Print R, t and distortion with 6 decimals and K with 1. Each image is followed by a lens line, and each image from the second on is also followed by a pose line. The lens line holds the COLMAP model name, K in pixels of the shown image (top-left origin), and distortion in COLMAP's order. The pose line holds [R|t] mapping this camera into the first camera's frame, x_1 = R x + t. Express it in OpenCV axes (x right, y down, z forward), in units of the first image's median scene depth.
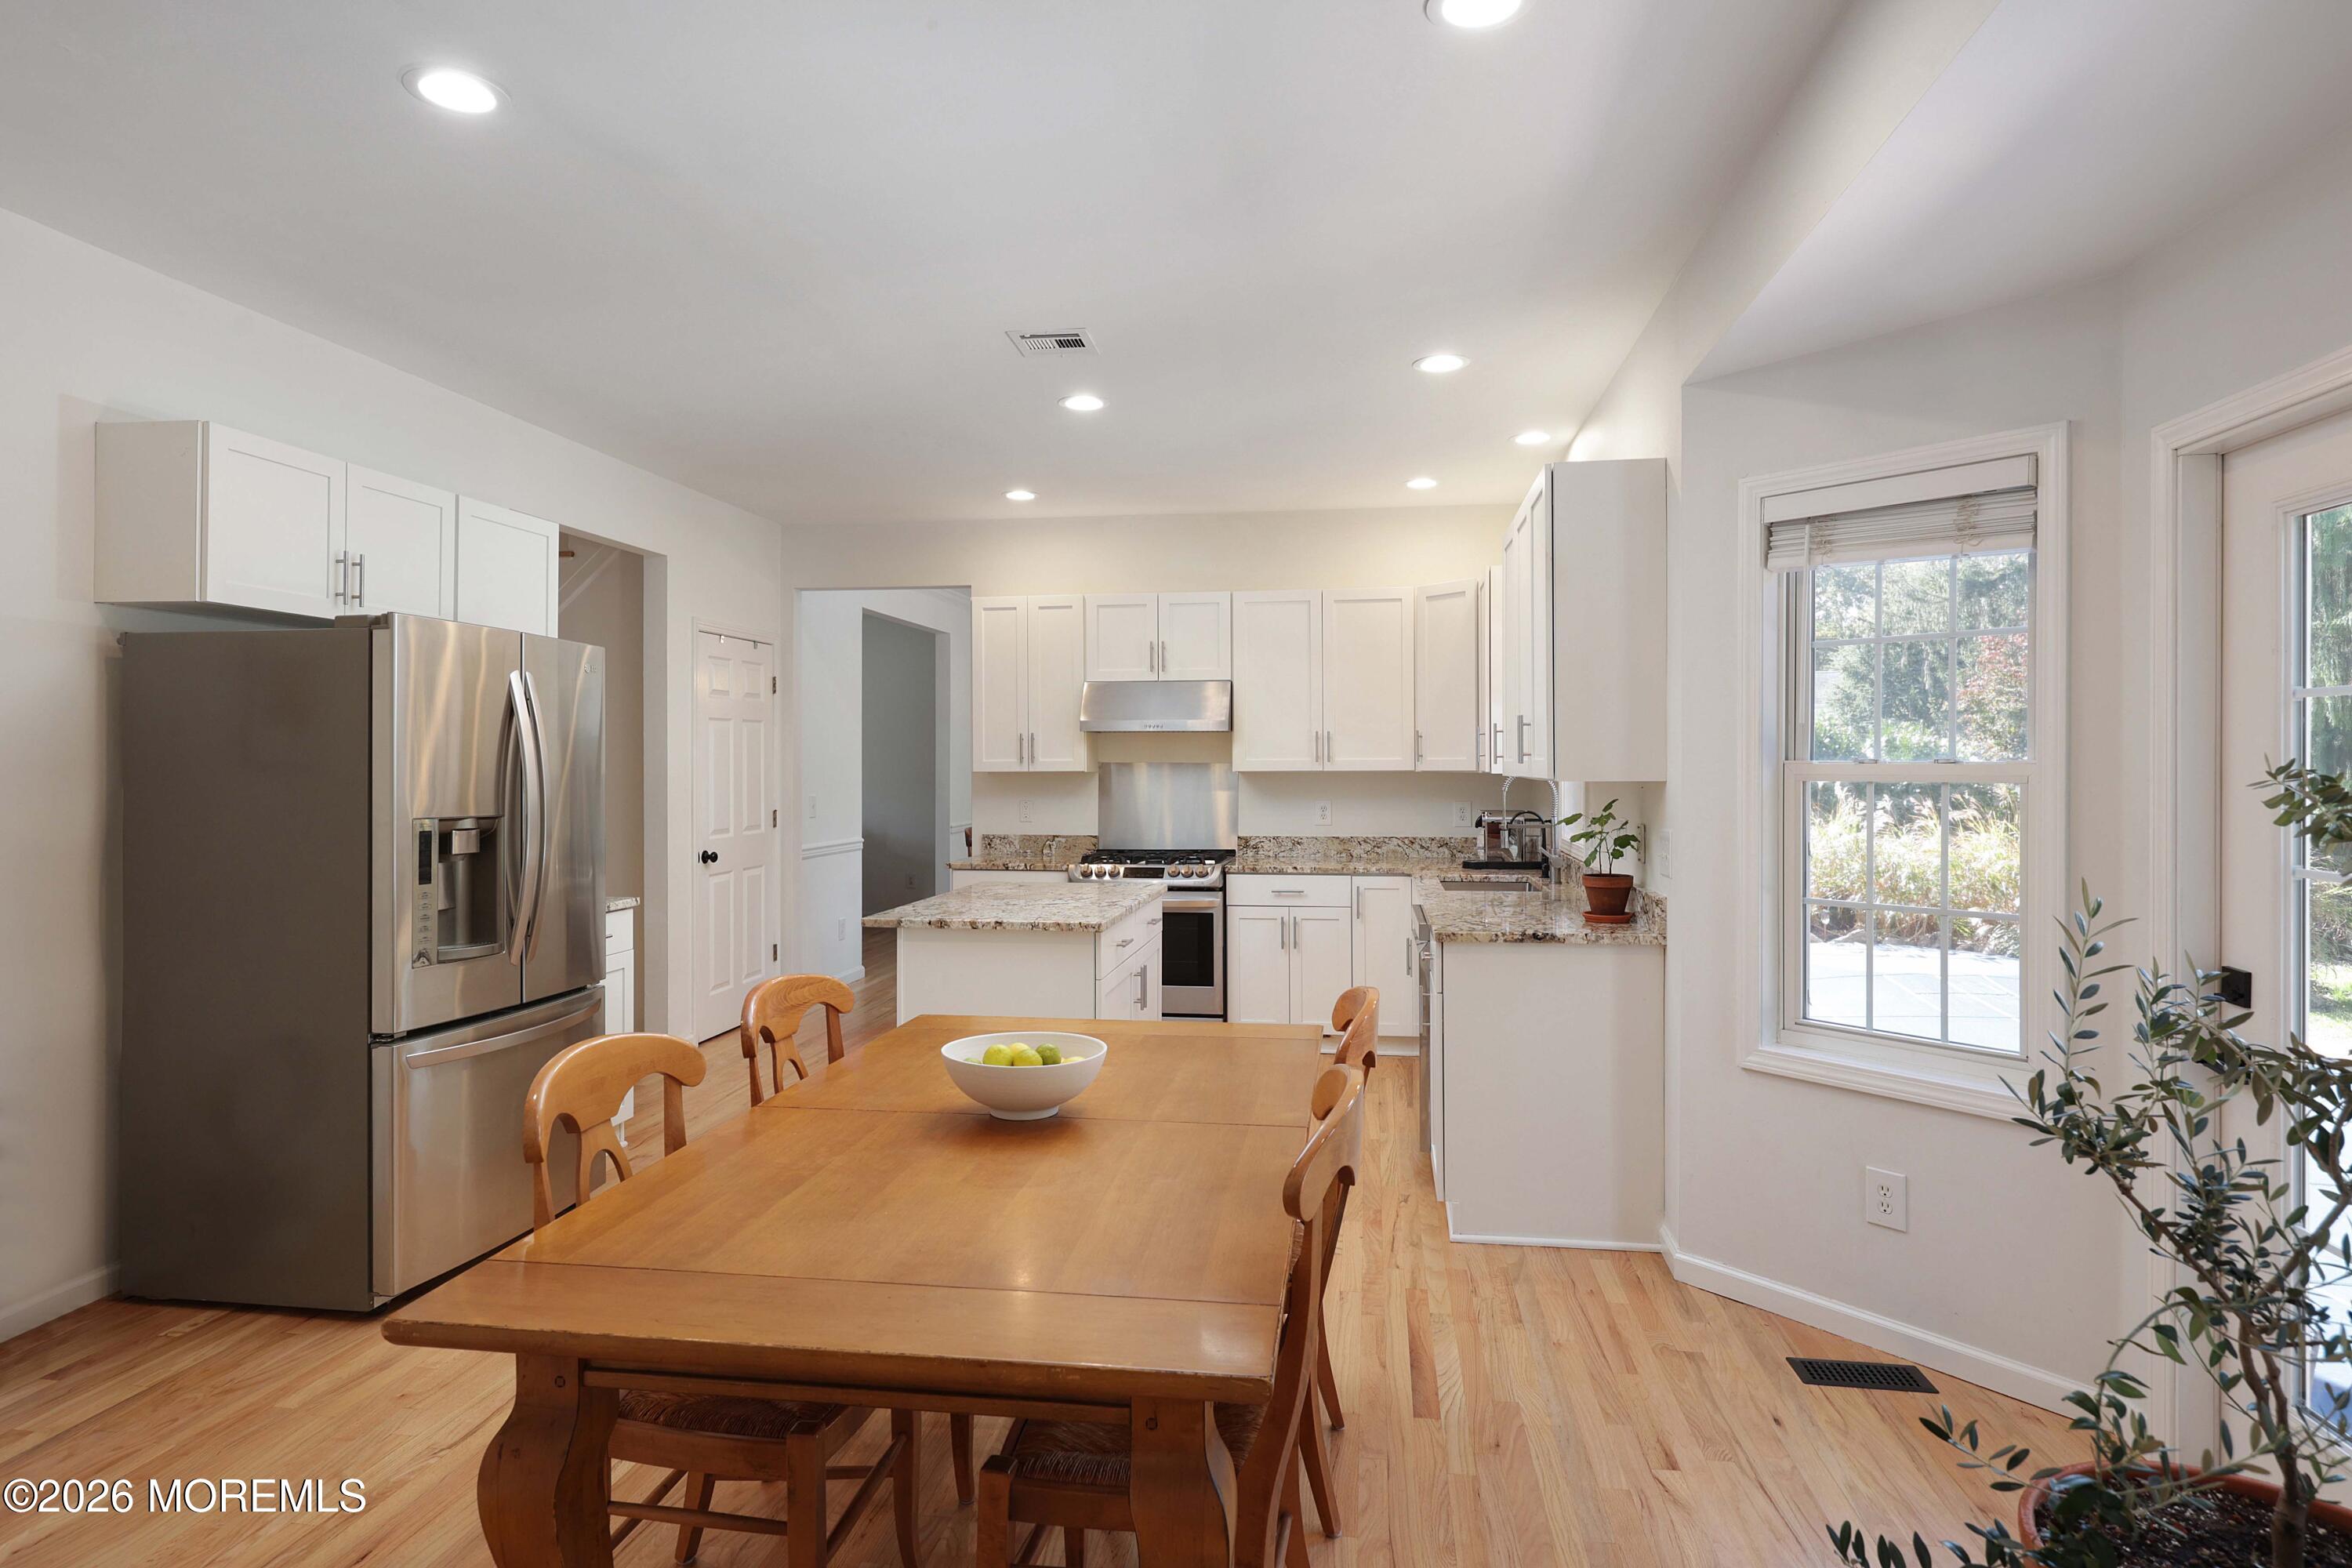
lens RADIAL K [[1307.7, 0, 1159.9], [0, 1307.7, 774.4], [0, 0, 1]] dist [-0.000022, -0.002283]
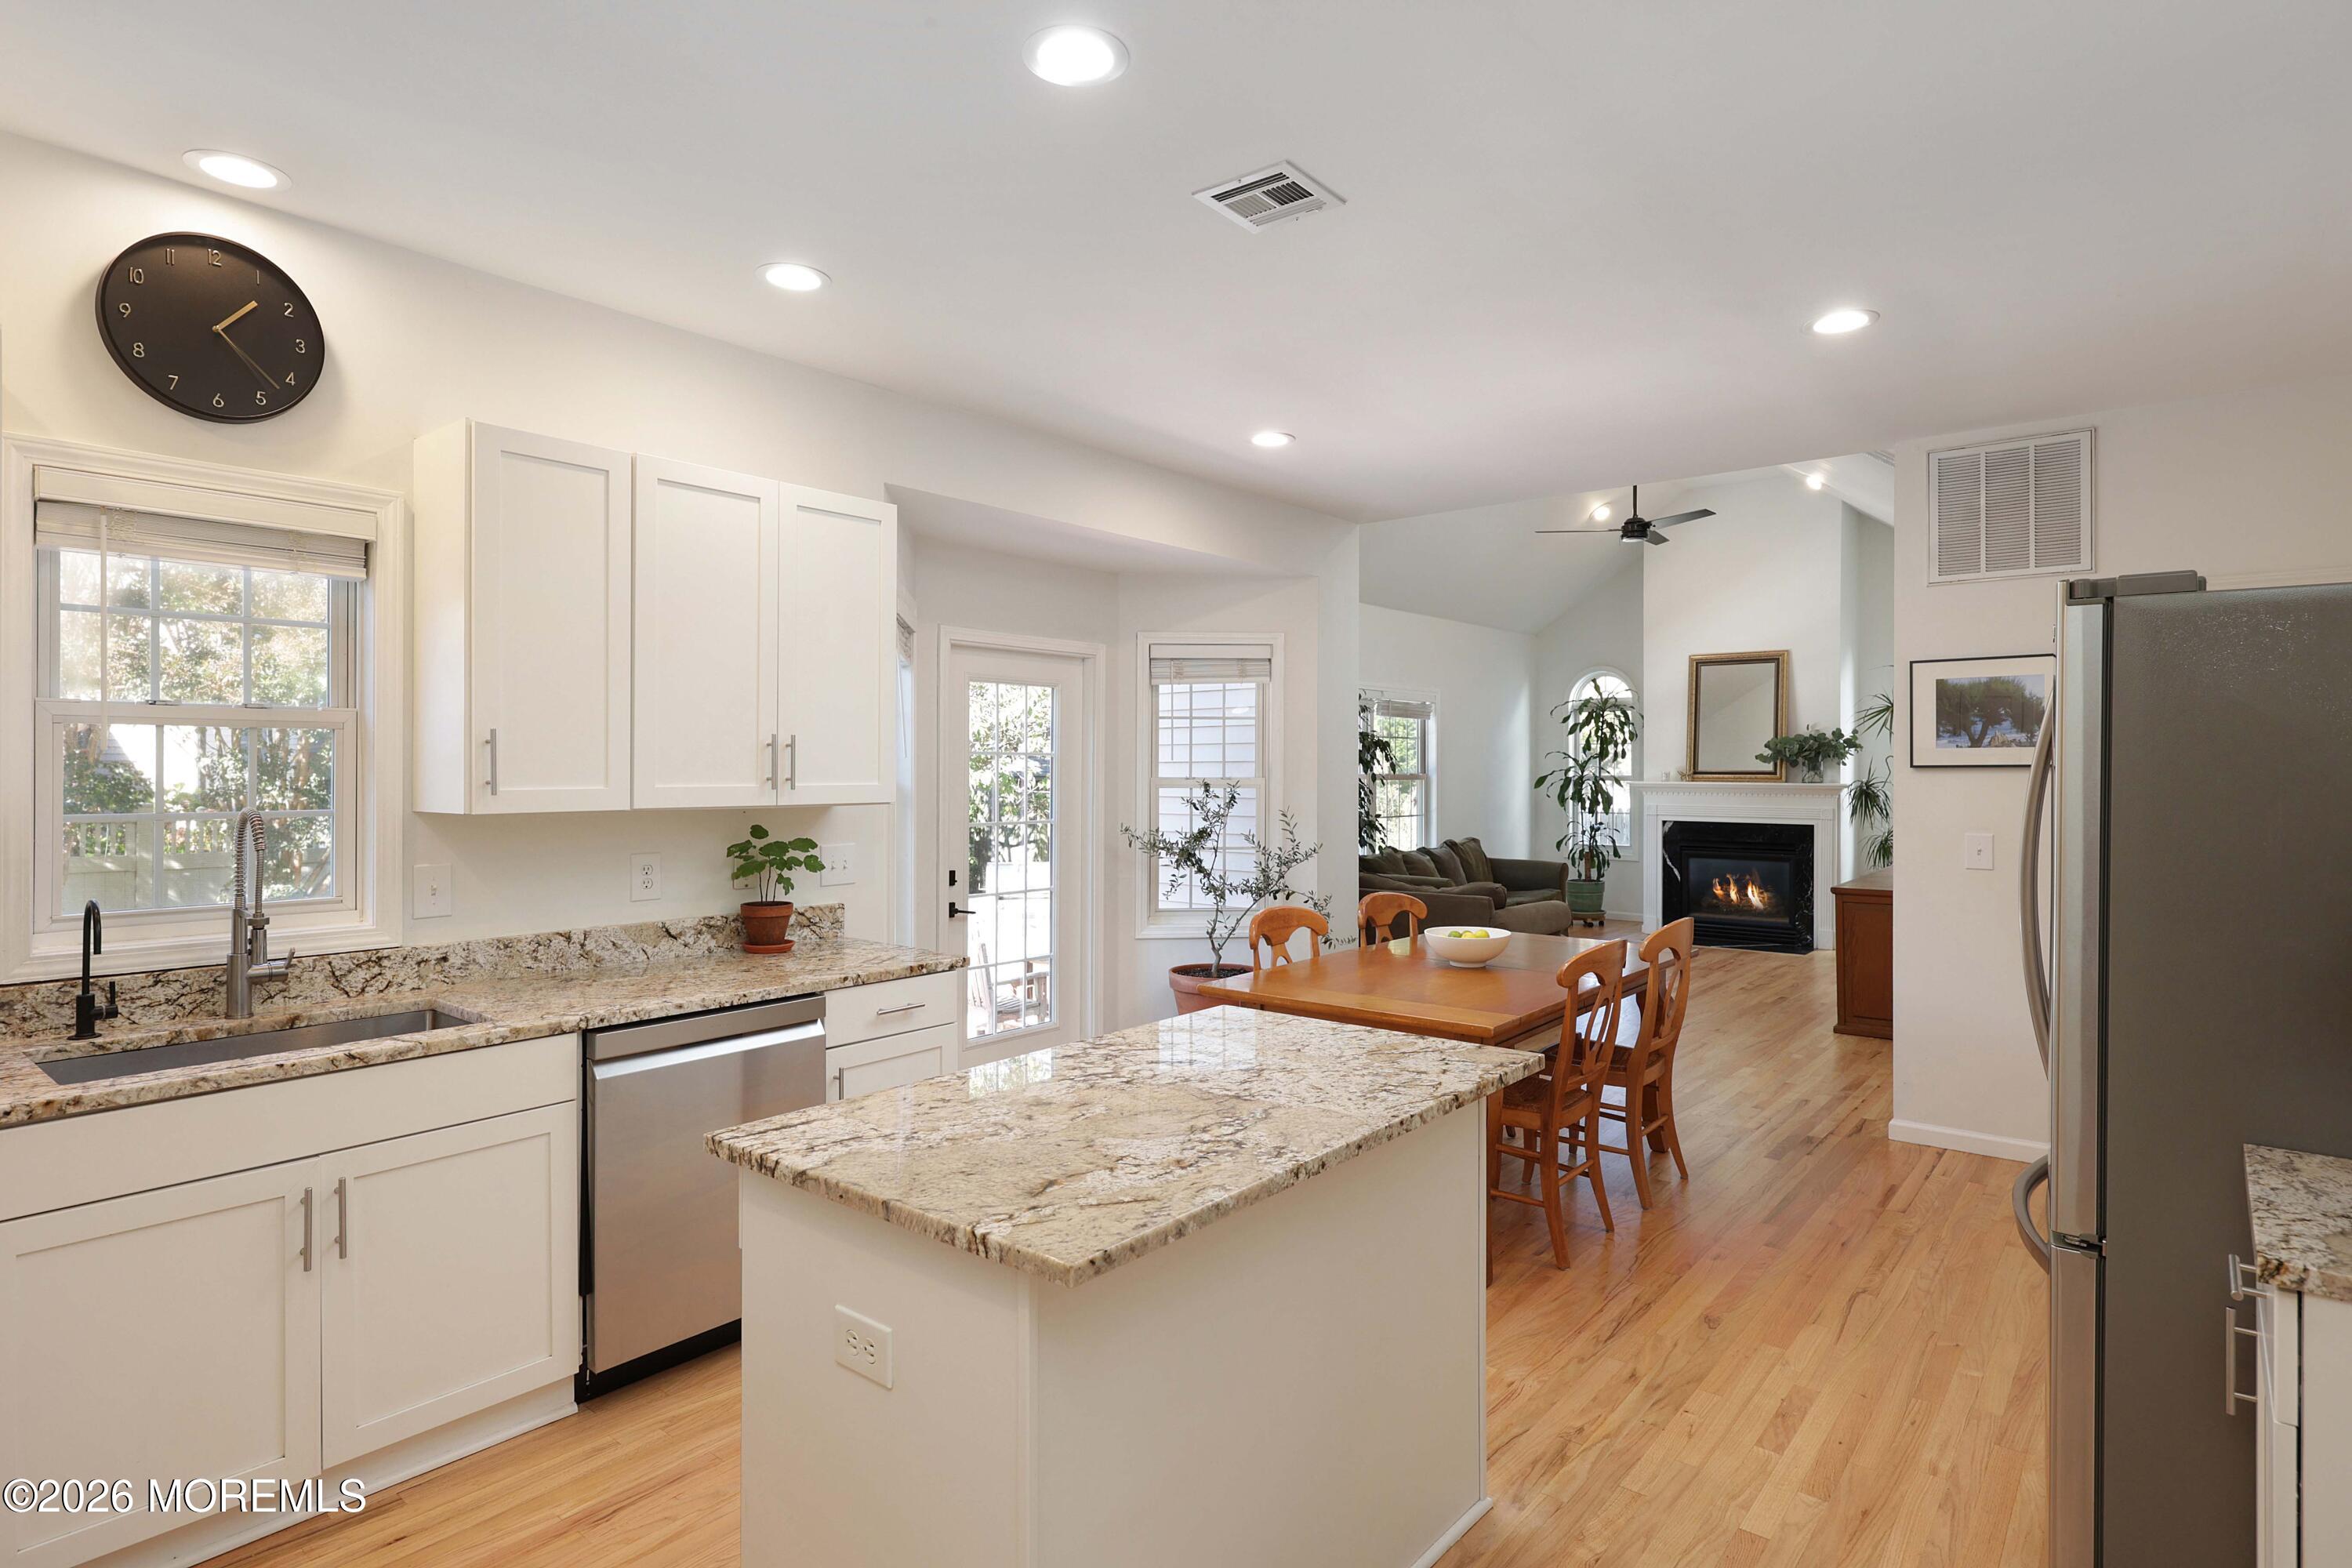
lens RADIAL K [[1284.1, 0, 1157.1], [0, 1284.1, 762.6], [0, 0, 1]] dist [-0.000594, 0.001030]
pose [[-0.855276, -0.000086, 0.518173, -0.253075], [0.004556, 0.999960, 0.007687, -0.020782], [-0.518153, 0.008935, -0.855241, 1.064550]]
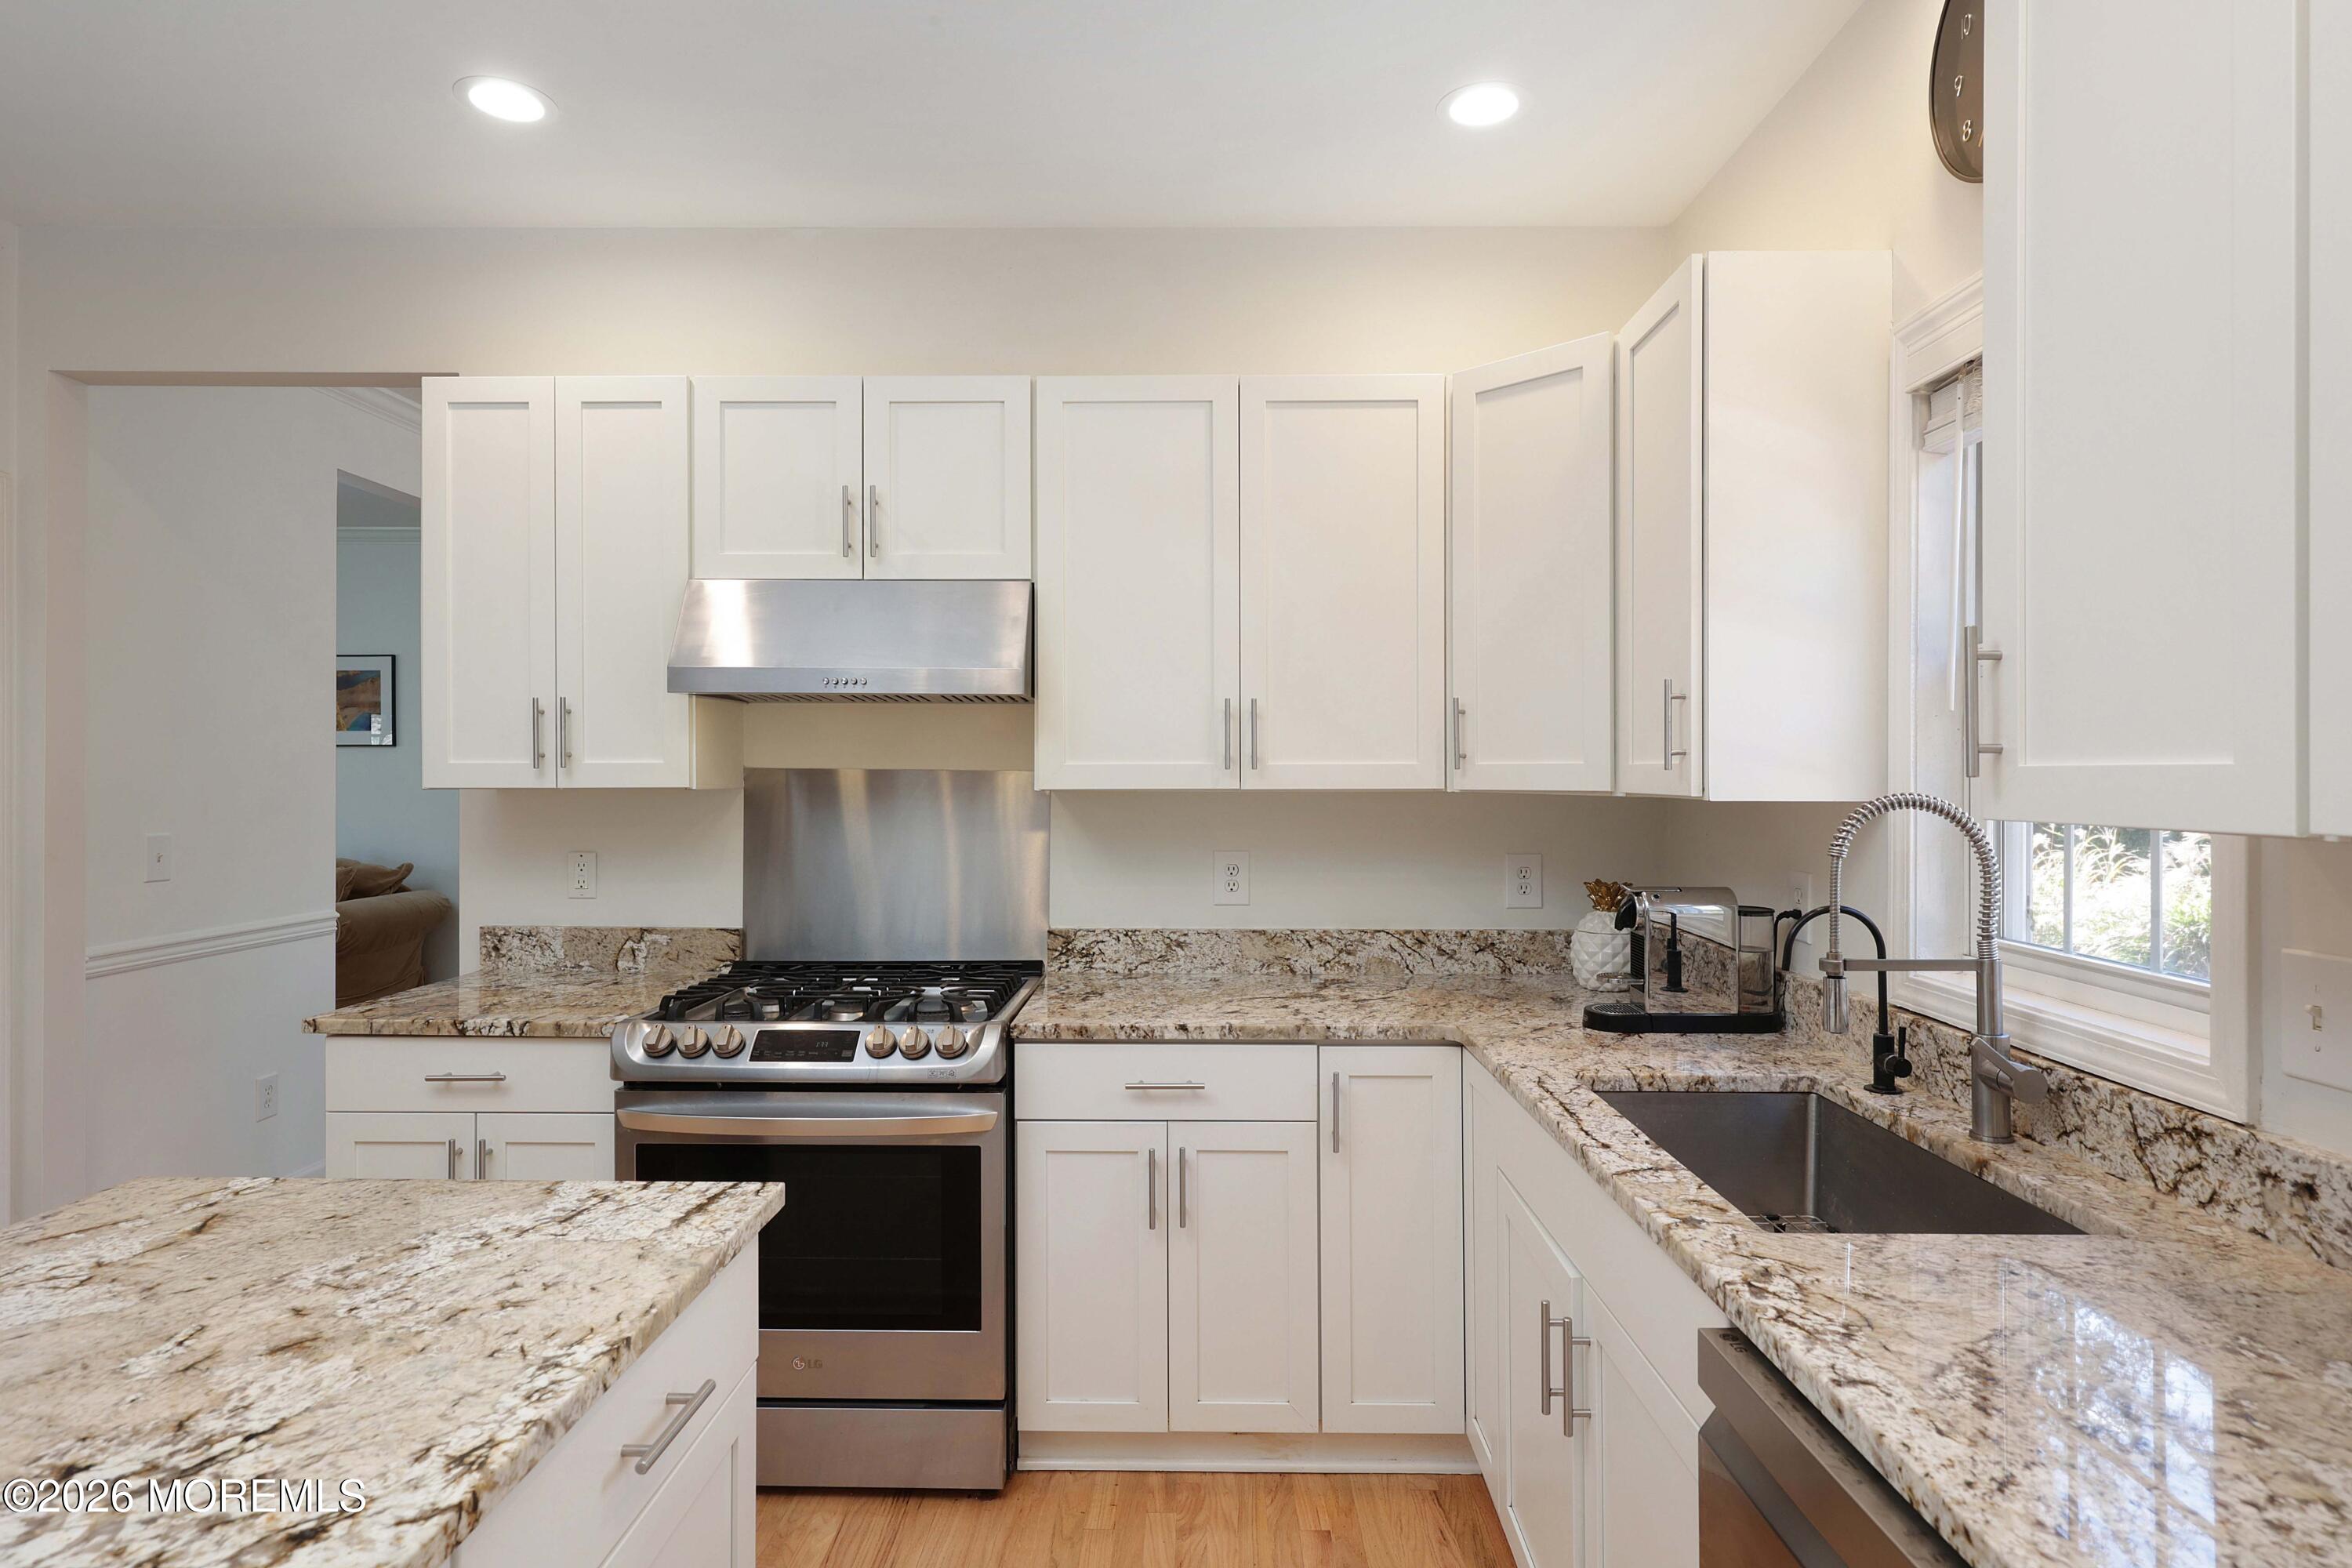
lens RADIAL K [[1284.1, 0, 1178.4], [0, 1284.1, 778.4], [0, 0, 1]] dist [-0.000594, 0.001030]
pose [[0.989619, 0.004109, 0.143654, 0.043753], [-0.003516, 0.999984, -0.004386, -0.004659], [-0.143670, 0.003835, 0.989618, 0.599197]]
